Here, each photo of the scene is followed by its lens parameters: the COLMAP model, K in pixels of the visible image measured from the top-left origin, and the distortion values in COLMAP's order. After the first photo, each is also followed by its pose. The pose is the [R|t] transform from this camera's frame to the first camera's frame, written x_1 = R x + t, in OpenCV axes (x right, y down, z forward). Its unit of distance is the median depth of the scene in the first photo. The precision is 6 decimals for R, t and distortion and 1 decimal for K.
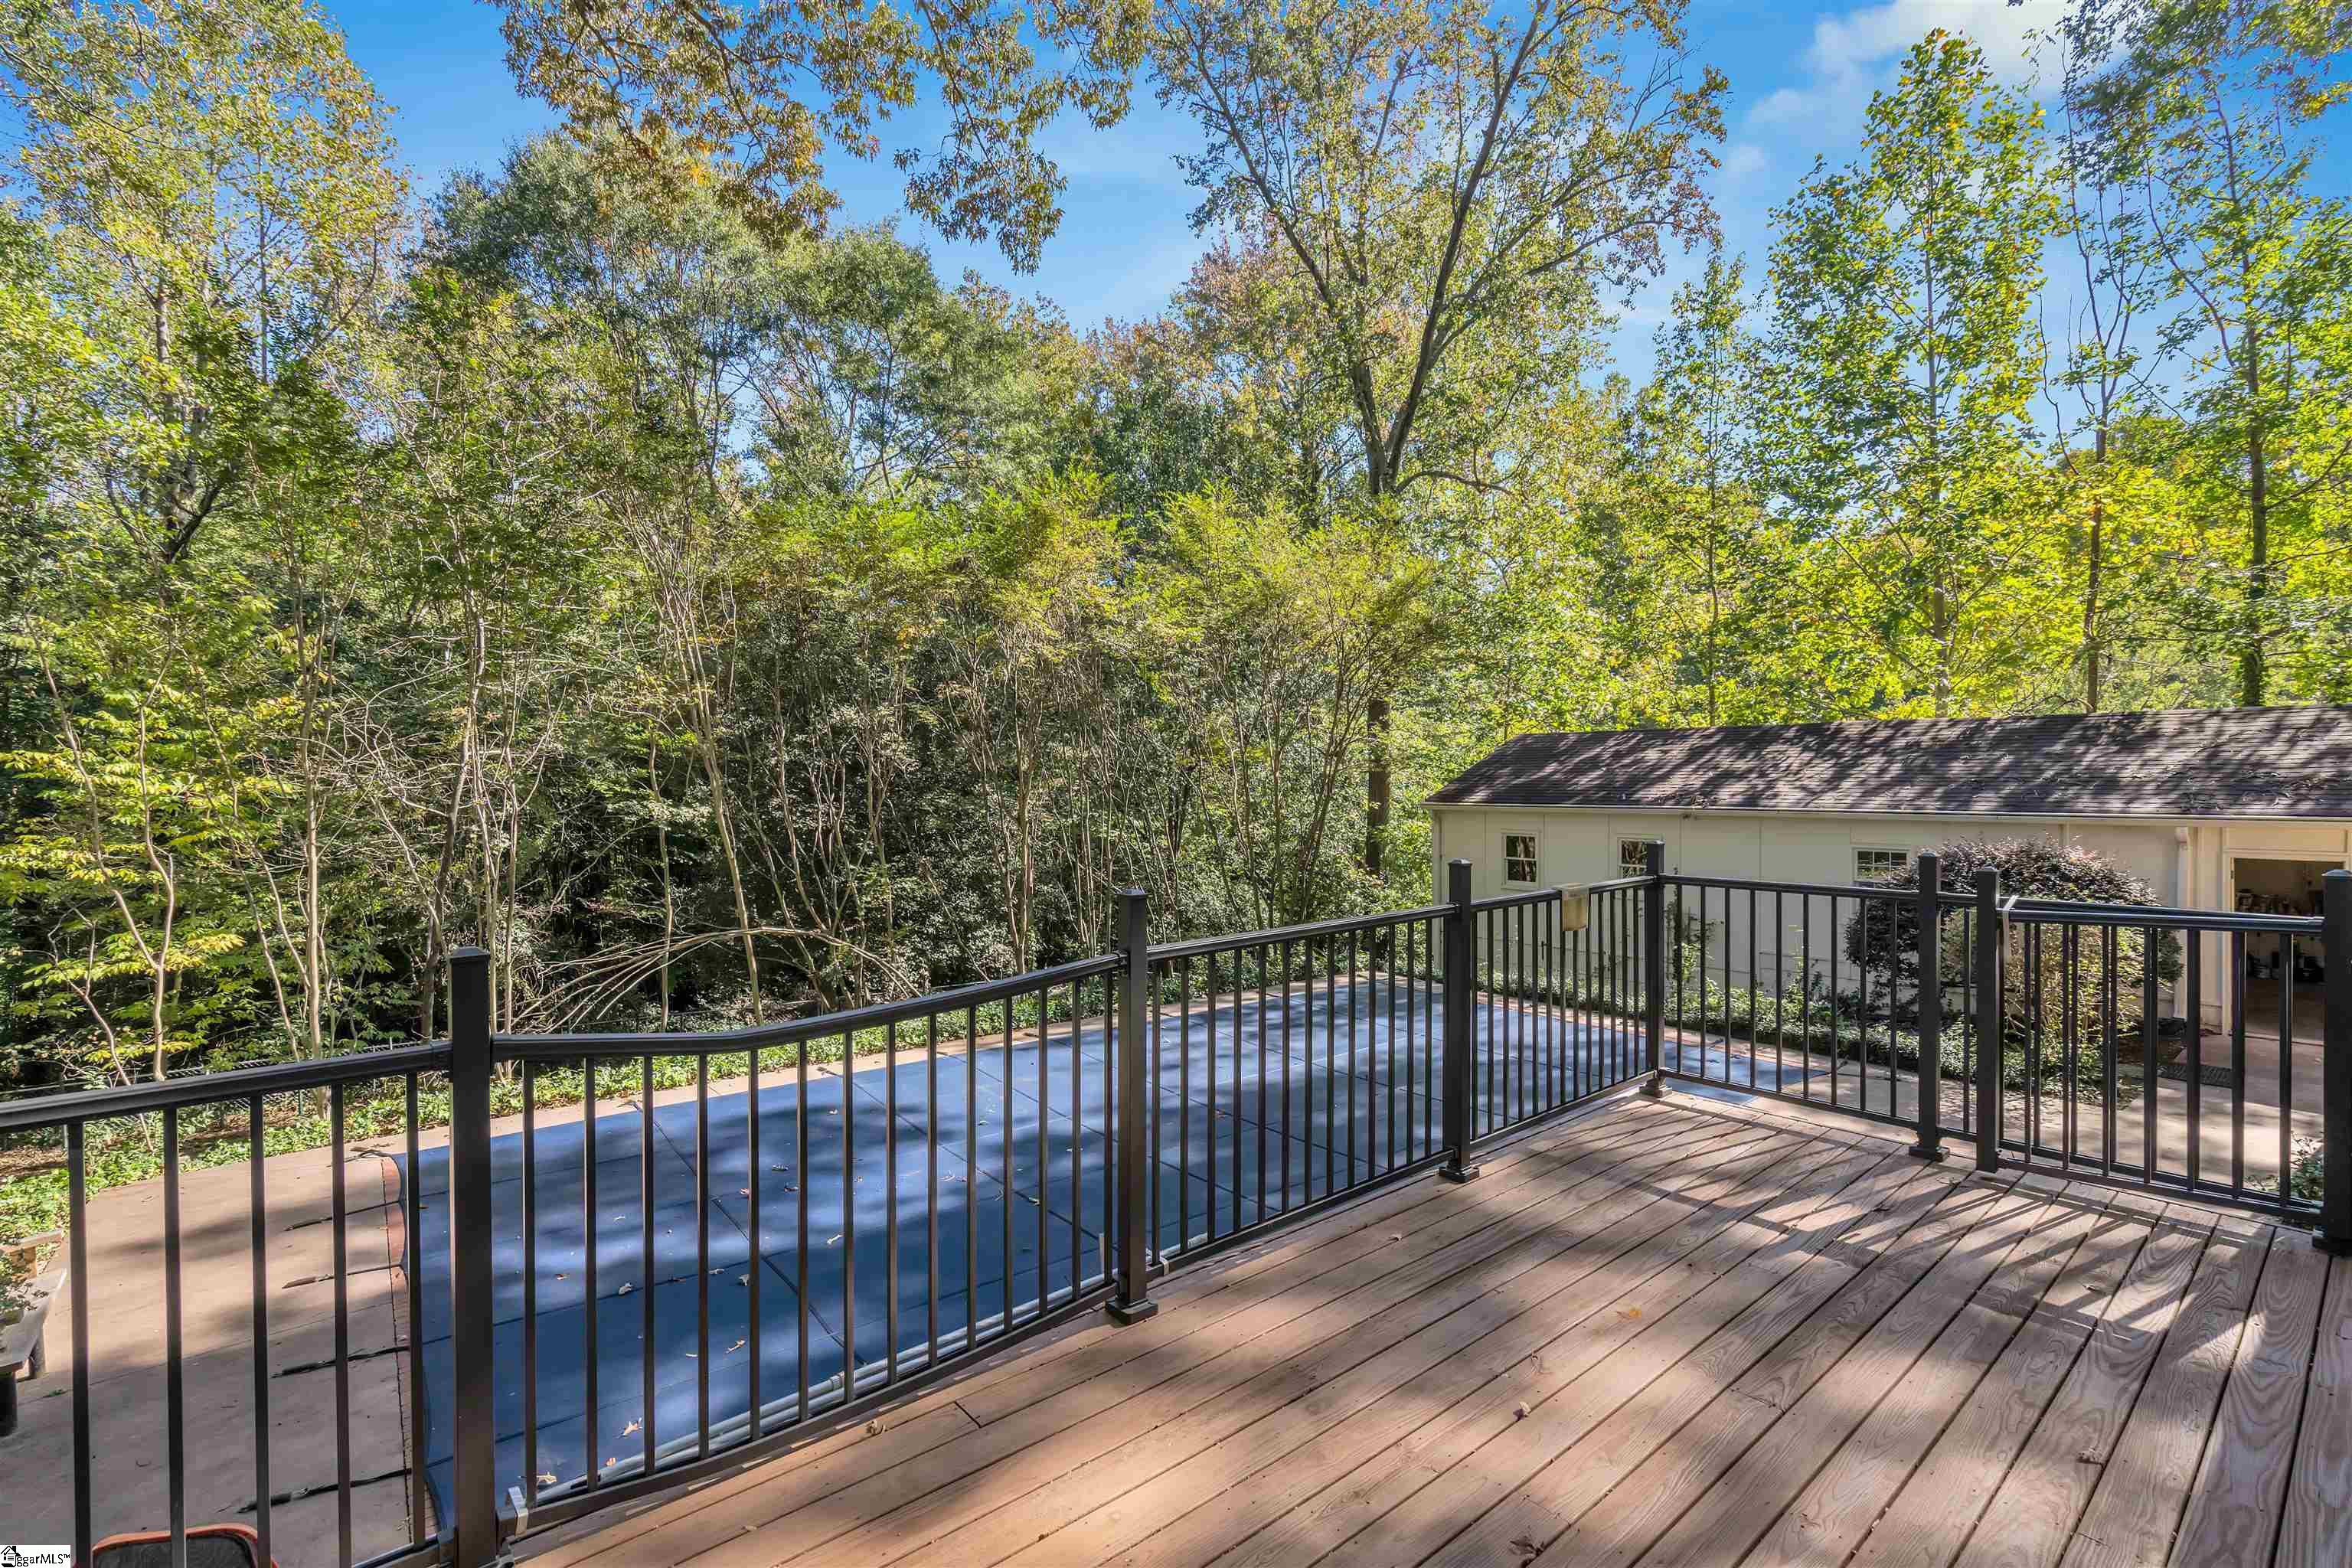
lens RADIAL K [[1043.4, 0, 1169.6], [0, 1043.4, 758.1], [0, 0, 1]] dist [0.019120, -0.018614]
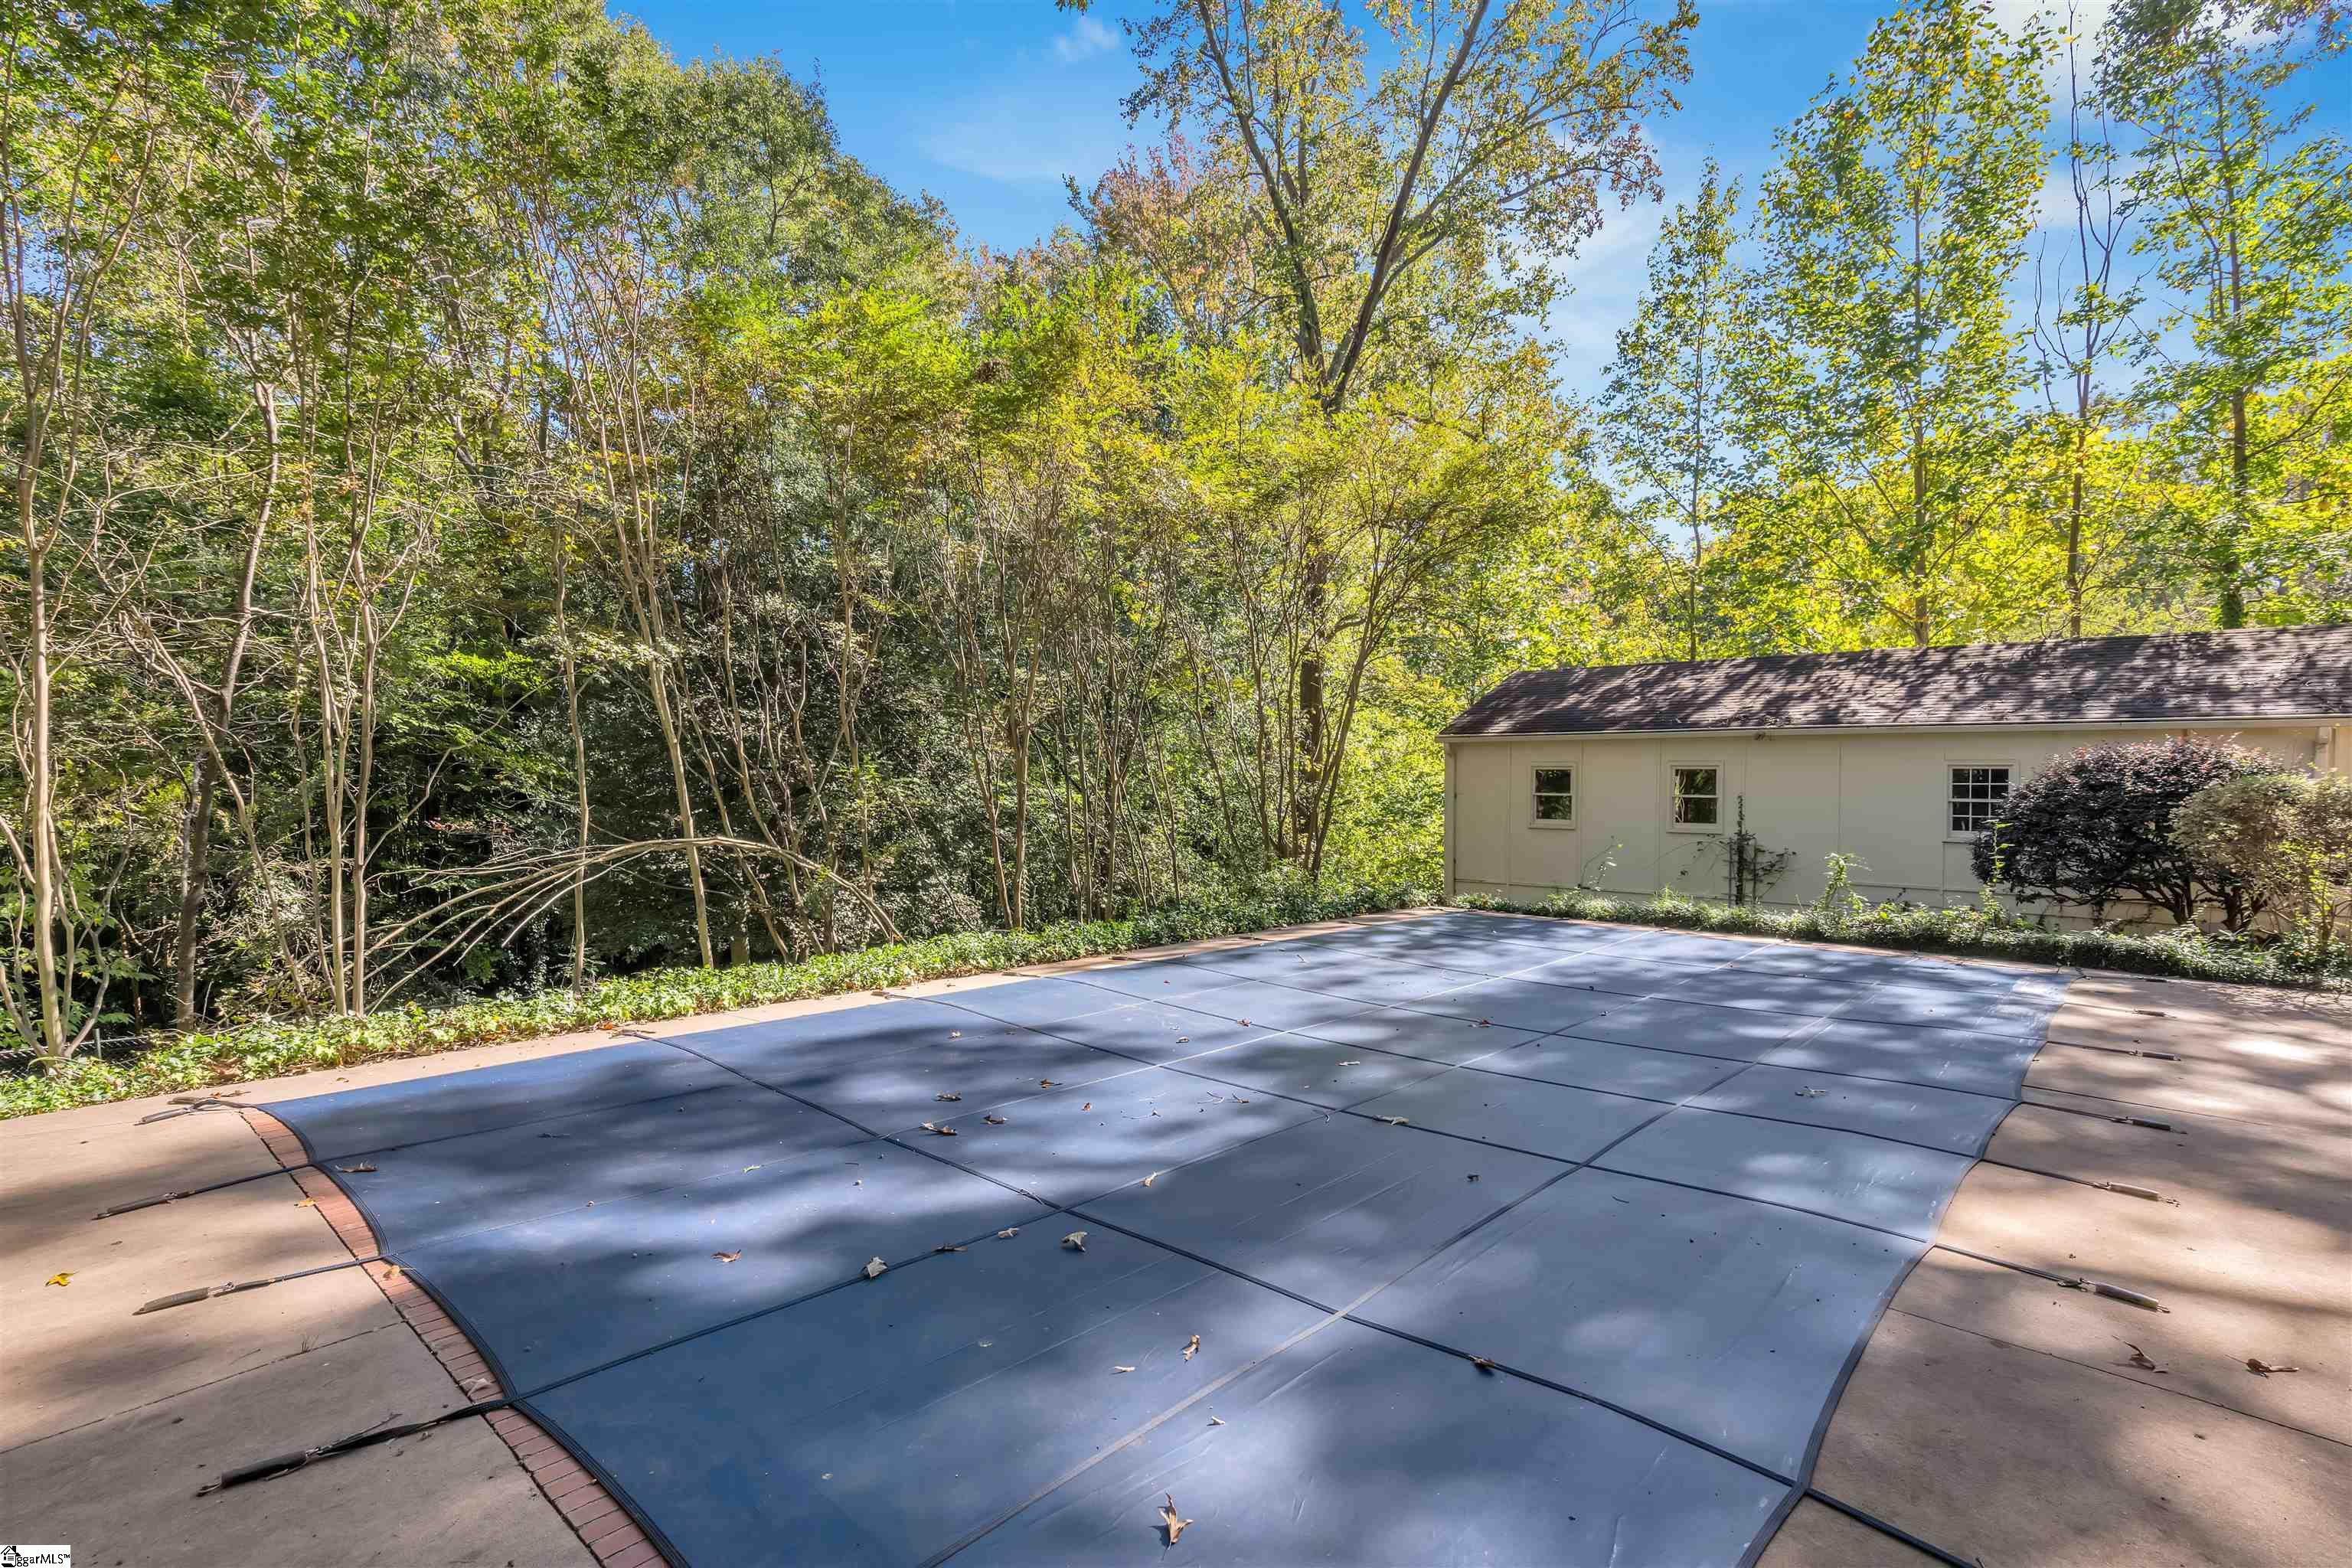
lens RADIAL K [[1074.4, 0, 1176.0], [0, 1074.4, 784.0], [0, 0, 1]] dist [0.000856, 0.000405]
pose [[0.984779, 0.016032, 0.173070, -0.158901], [-0.019549, 0.999635, 0.018631, 0.082900], [-0.172708, -0.021731, 0.984733, 0.146851]]
